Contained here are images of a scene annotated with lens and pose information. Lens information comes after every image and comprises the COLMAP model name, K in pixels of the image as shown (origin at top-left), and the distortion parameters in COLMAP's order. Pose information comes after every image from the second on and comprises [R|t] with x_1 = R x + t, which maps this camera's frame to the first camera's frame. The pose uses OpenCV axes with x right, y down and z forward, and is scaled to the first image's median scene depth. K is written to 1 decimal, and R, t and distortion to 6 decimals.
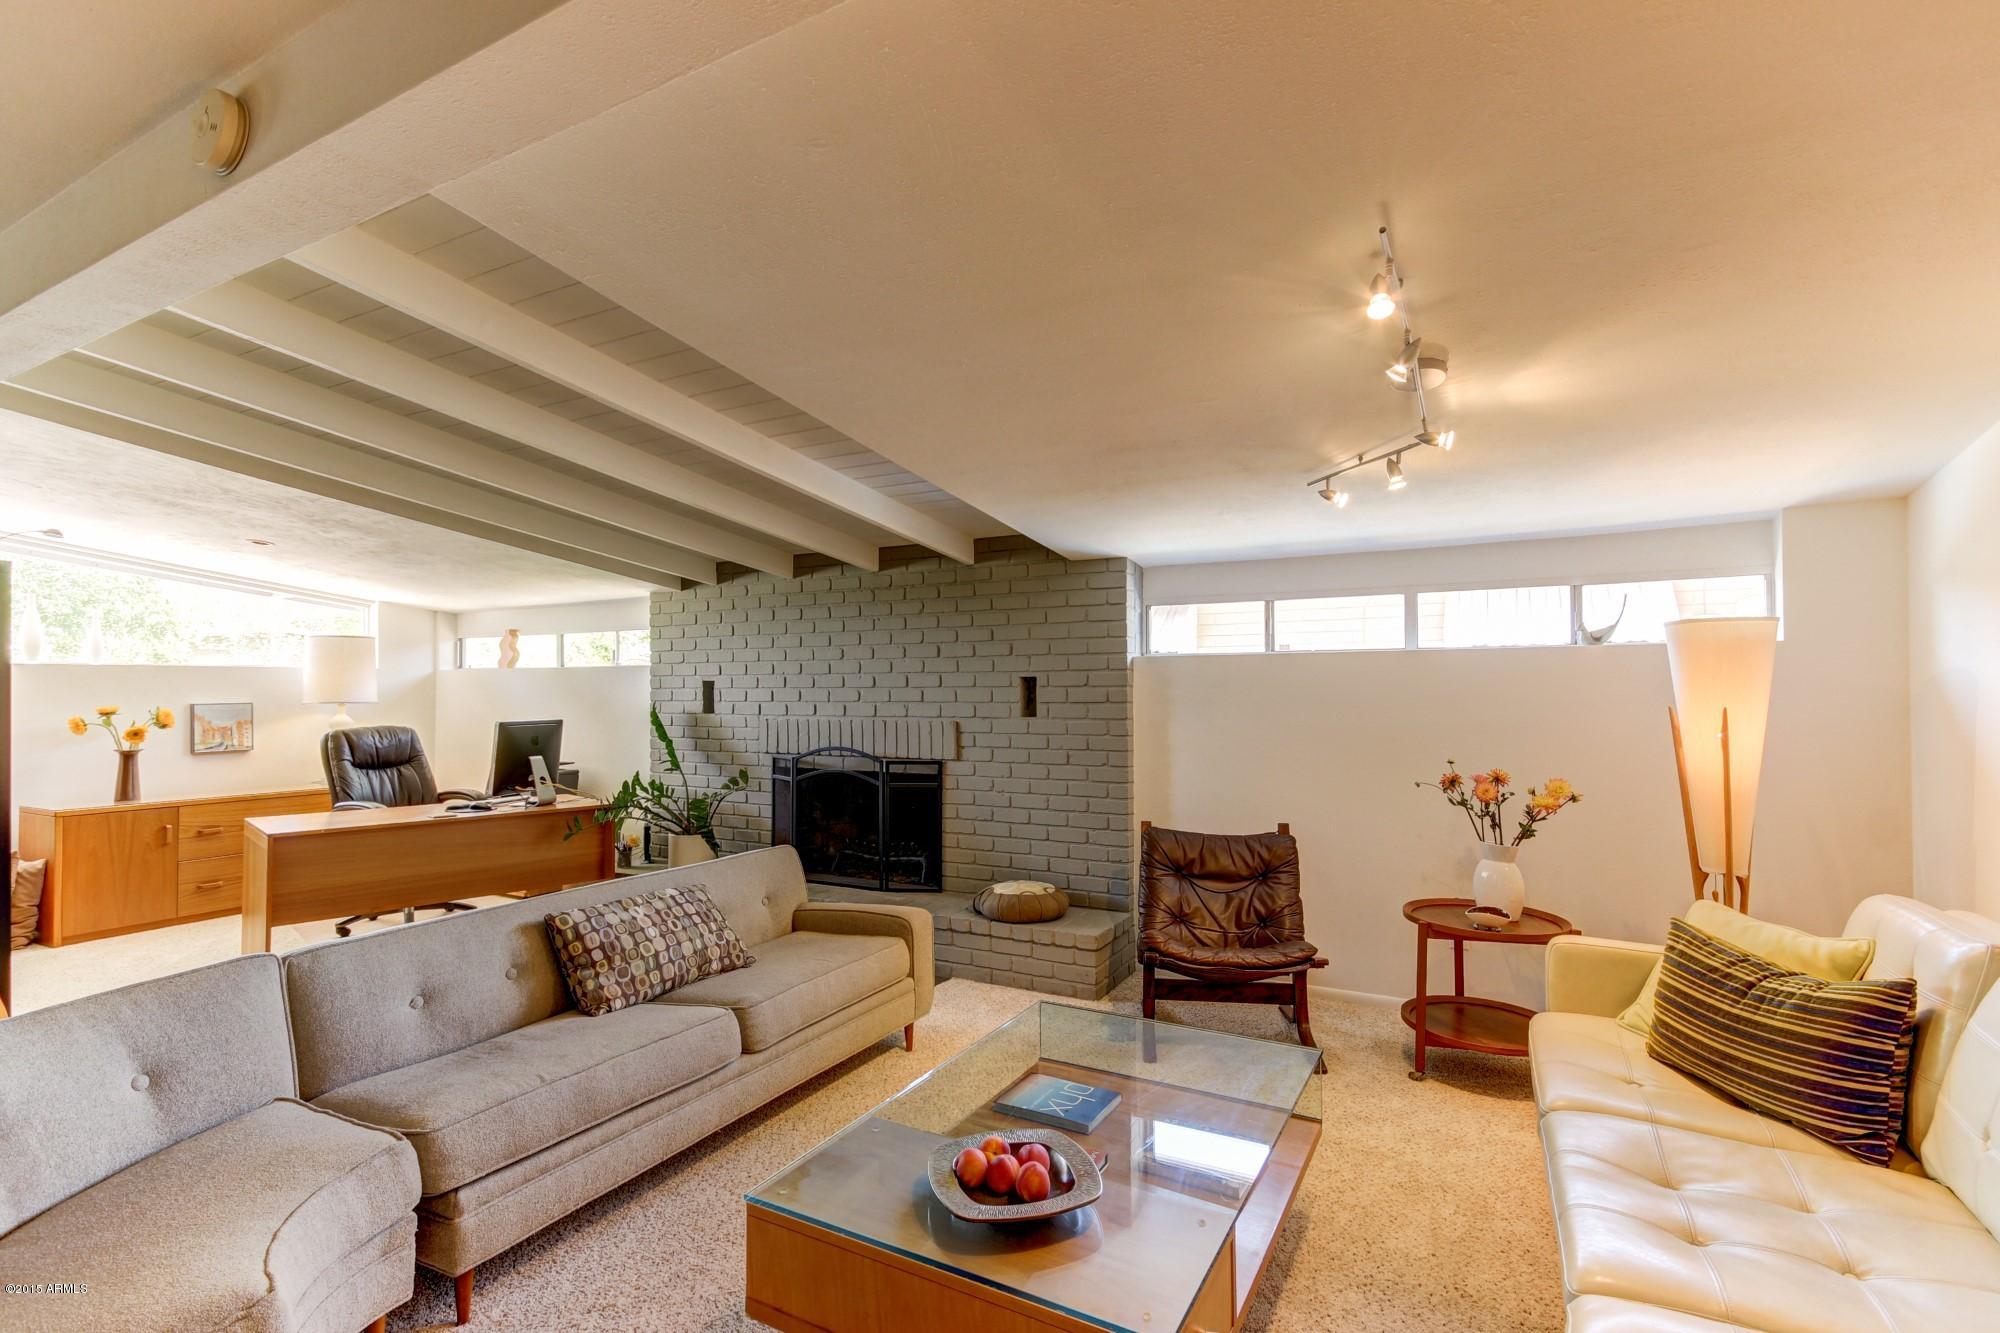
lens RADIAL K [[933.0, 0, 1001.3], [0, 933.0, 670.0], [0, 0, 1]] dist [0.021086, -0.002464]
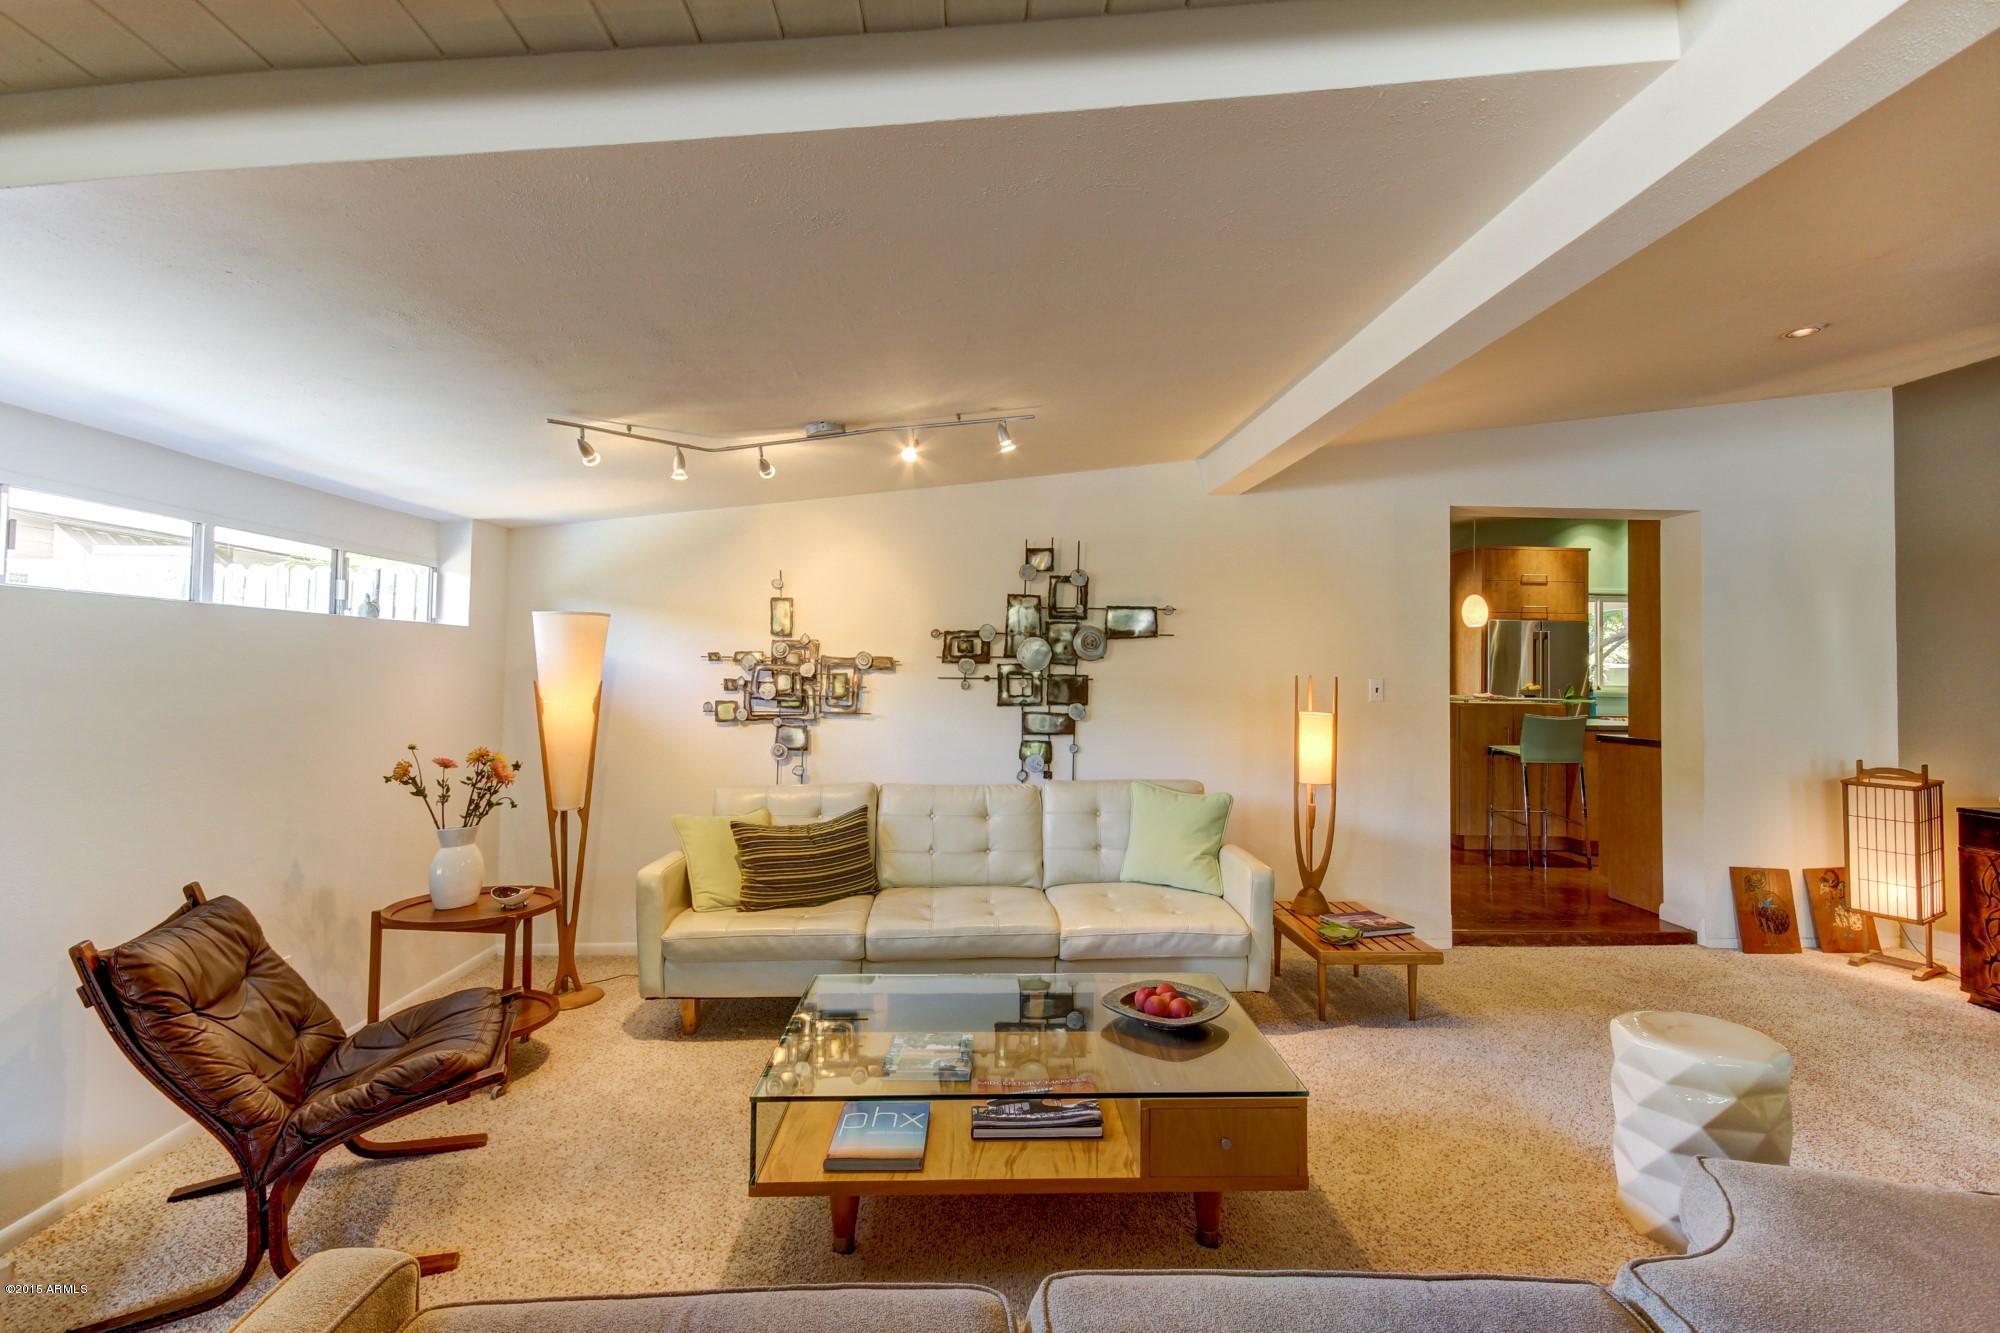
lens RADIAL K [[933.0, 0, 1023.8], [0, 933.0, 648.2], [0, 0, 1]] dist [0.021086, -0.002464]
pose [[-0.528474, 0.019566, 0.848724, -0.520038], [-0.030172, 0.998670, -0.041810, 0.024052], [-0.848413, -0.047703, -0.527181, 0.914535]]
